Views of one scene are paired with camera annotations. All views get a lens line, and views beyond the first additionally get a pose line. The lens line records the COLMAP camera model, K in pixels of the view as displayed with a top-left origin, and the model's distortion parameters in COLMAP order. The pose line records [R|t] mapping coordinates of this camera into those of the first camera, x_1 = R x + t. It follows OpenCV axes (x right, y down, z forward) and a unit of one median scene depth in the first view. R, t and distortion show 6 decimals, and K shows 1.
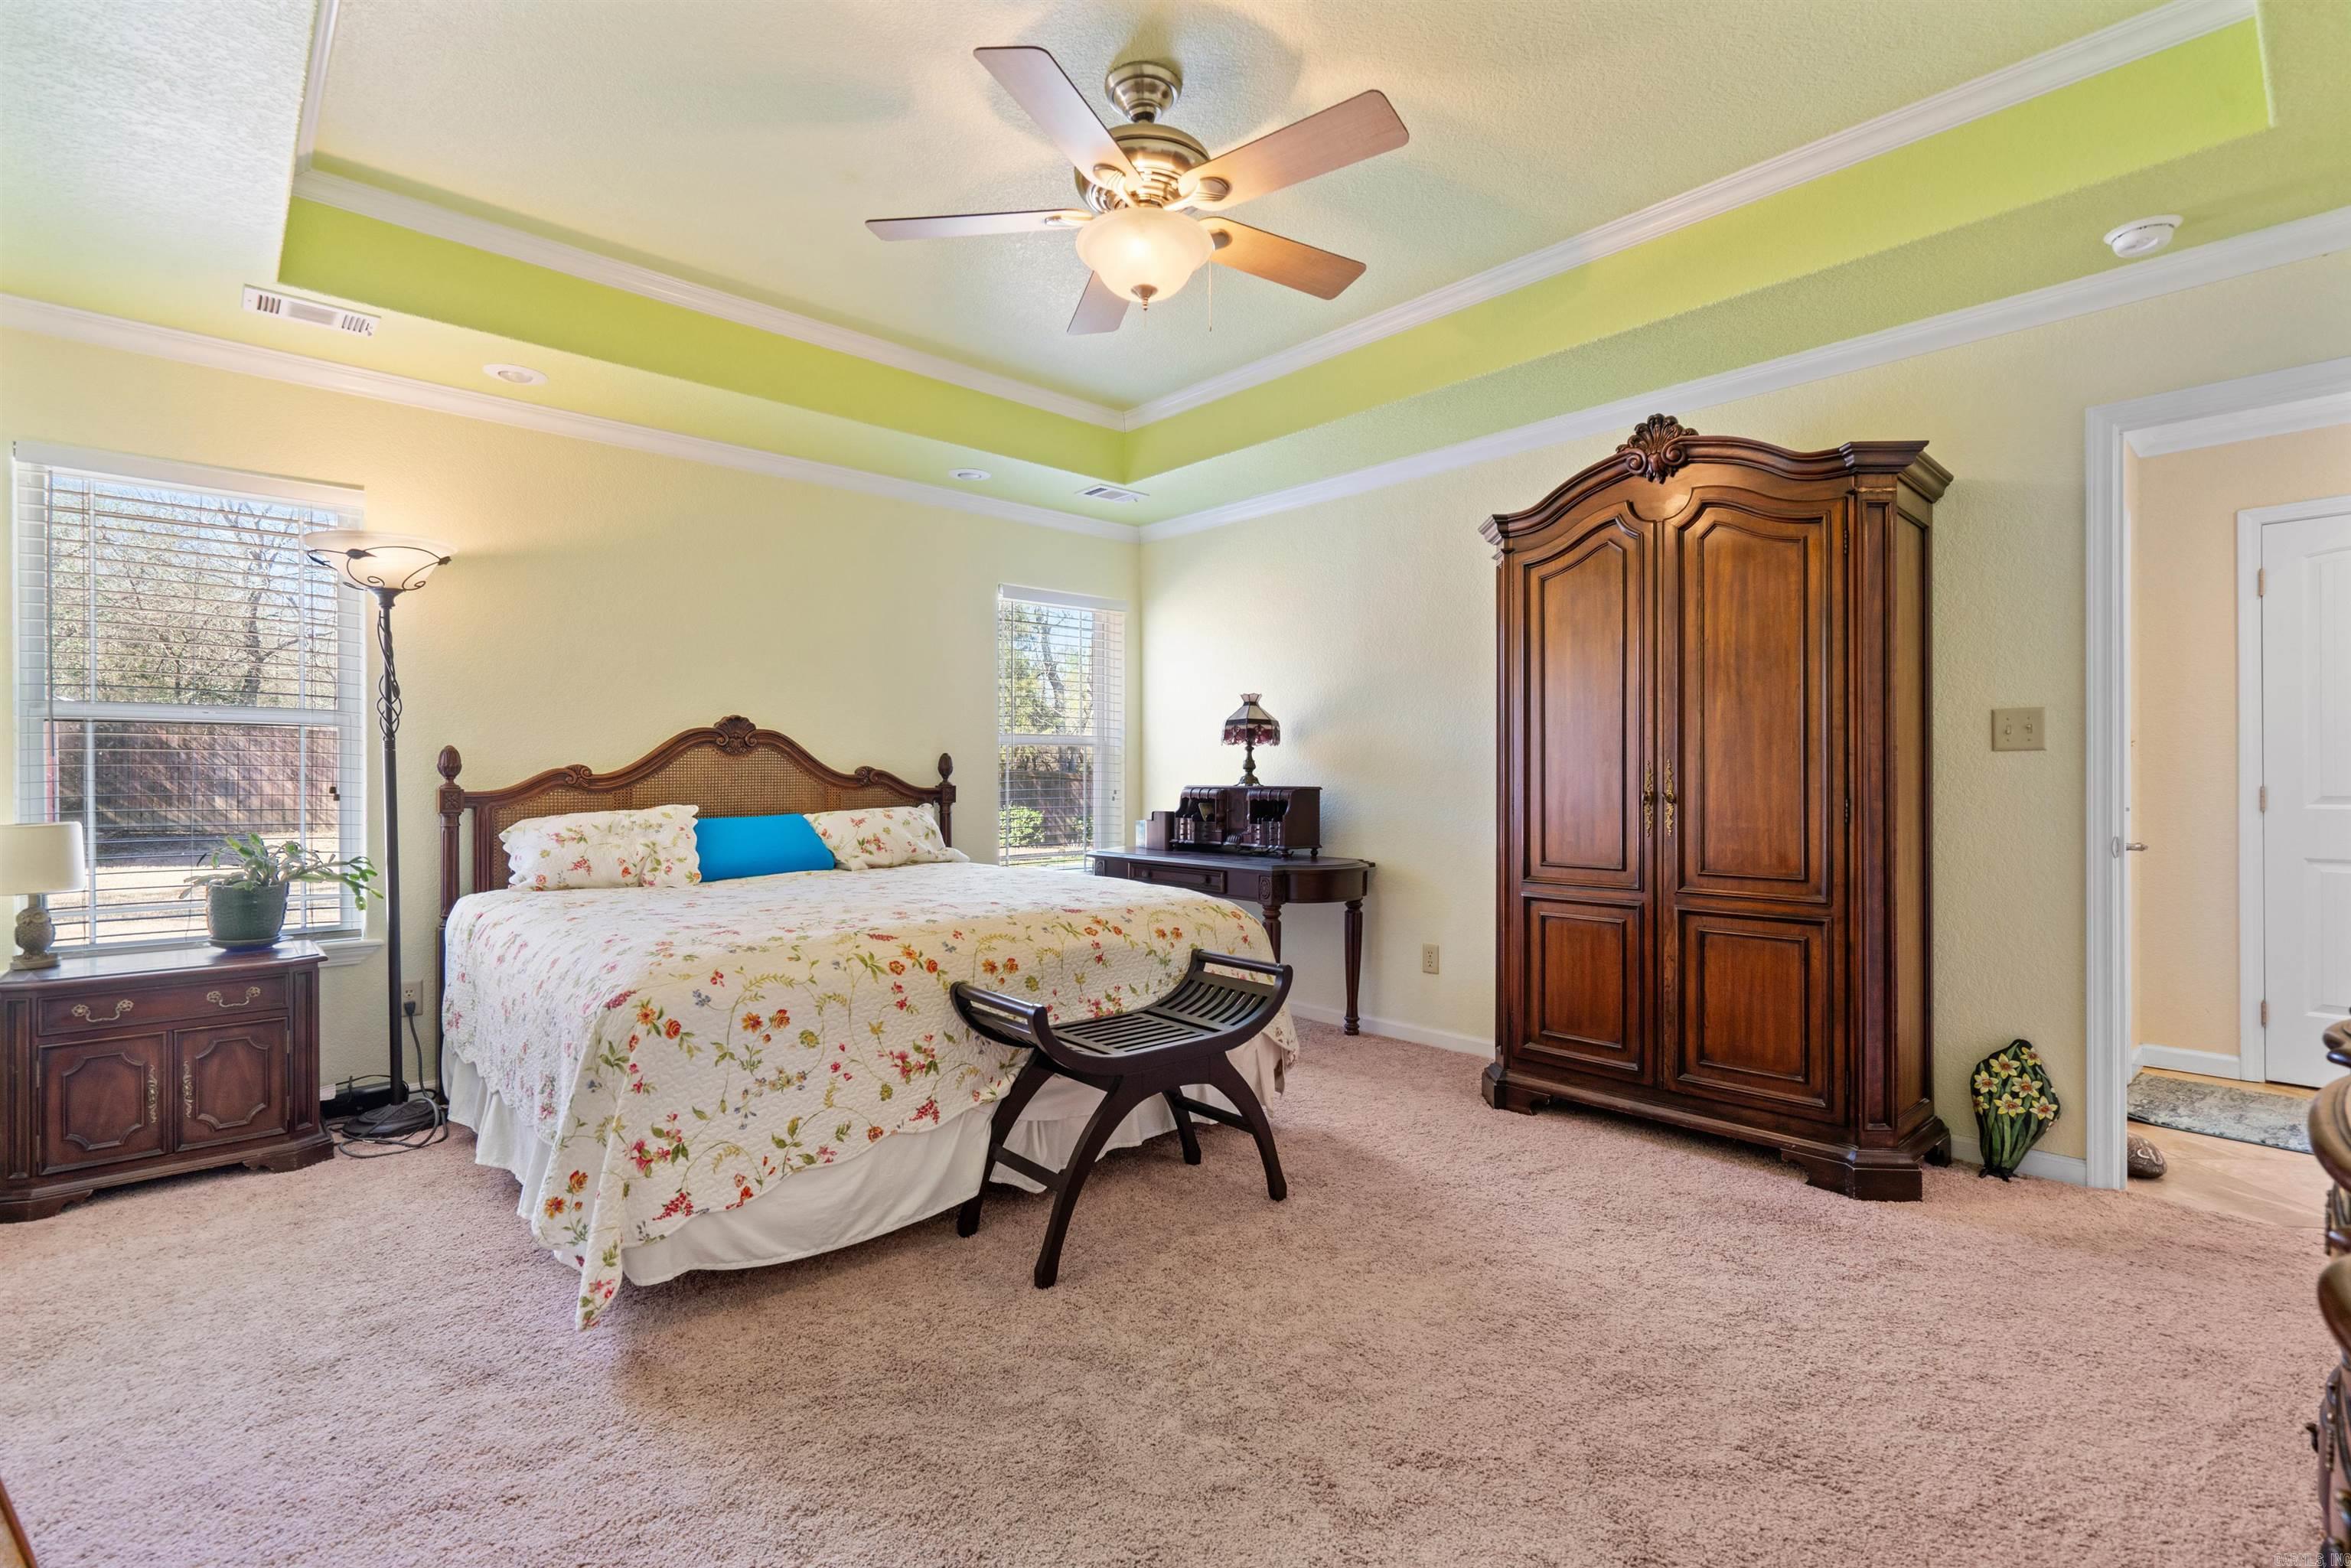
lens RADIAL K [[1053.4, 0, 1162.6], [0, 1053.4, 793.2], [0, 0, 1]] dist [-0.001228, 0.000052]
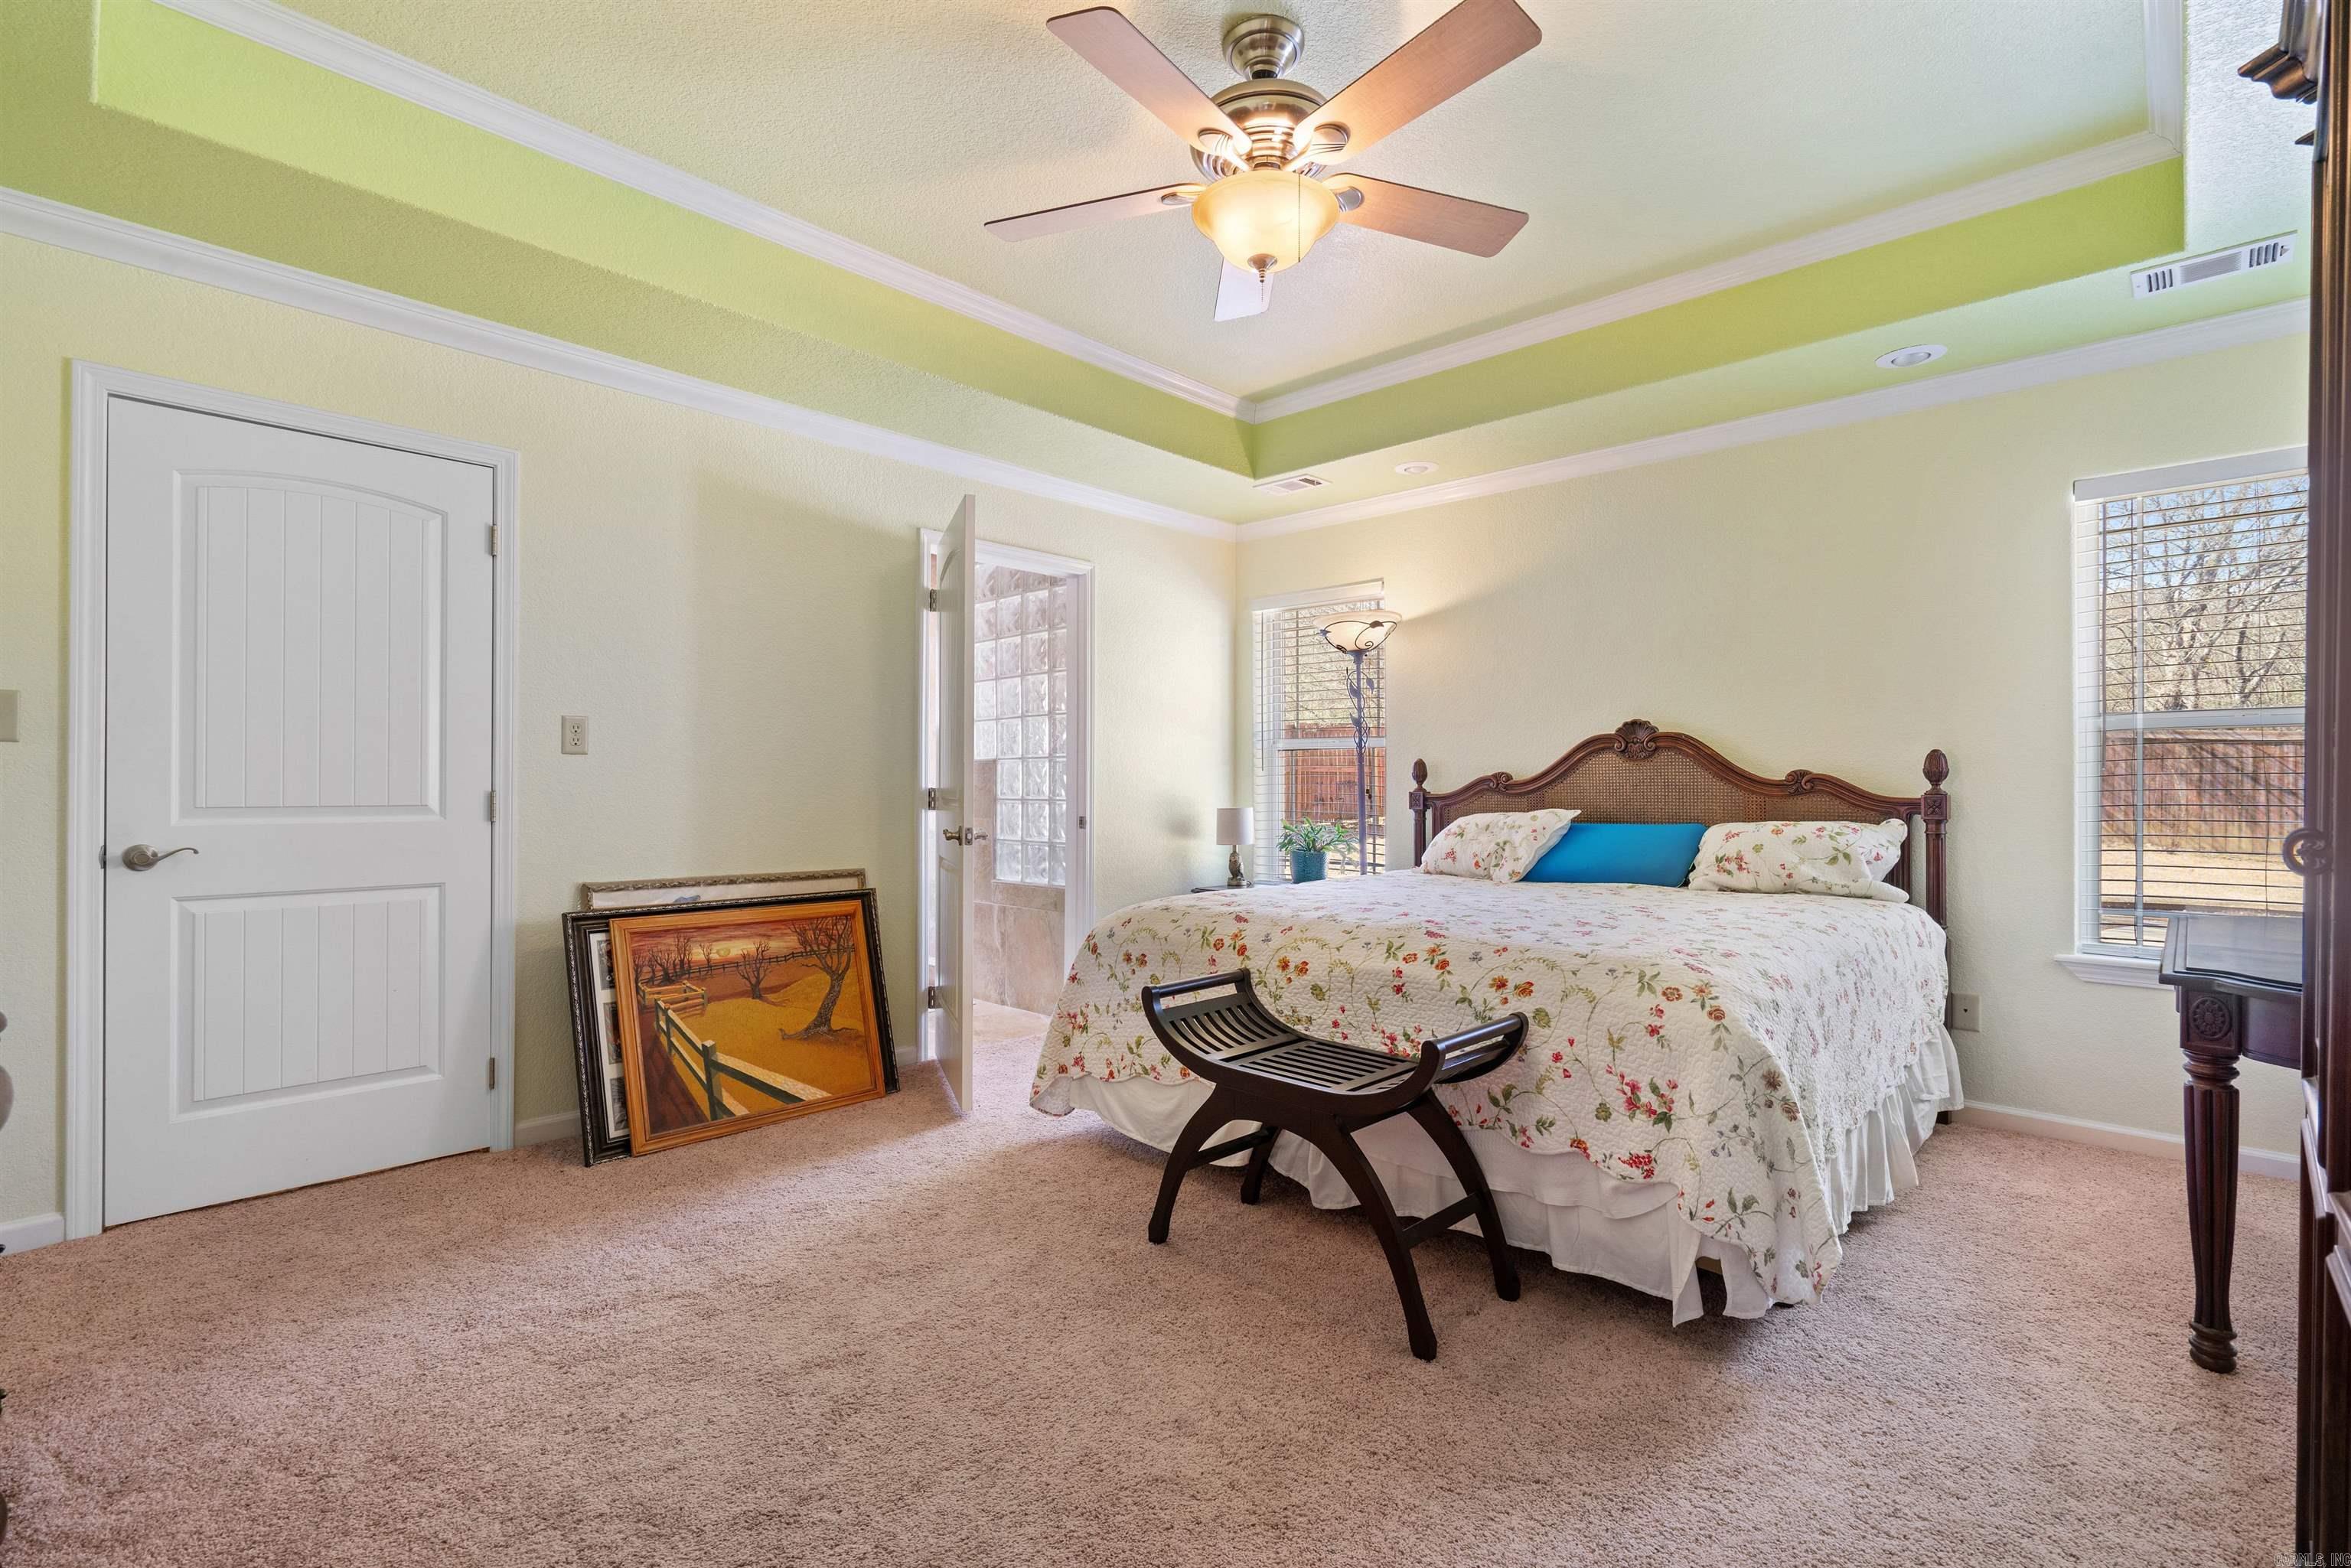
lens RADIAL K [[1064.6, 0, 1166.0], [0, 1064.6, 792.6], [0, 0, 1]] dist [-0.002325, 0.001711]
pose [[0.096809, 0.009987, -0.995253, 0.602597], [-0.015666, 0.999841, 0.008509, -0.008619], [0.995180, 0.014768, 0.096950, 0.537414]]
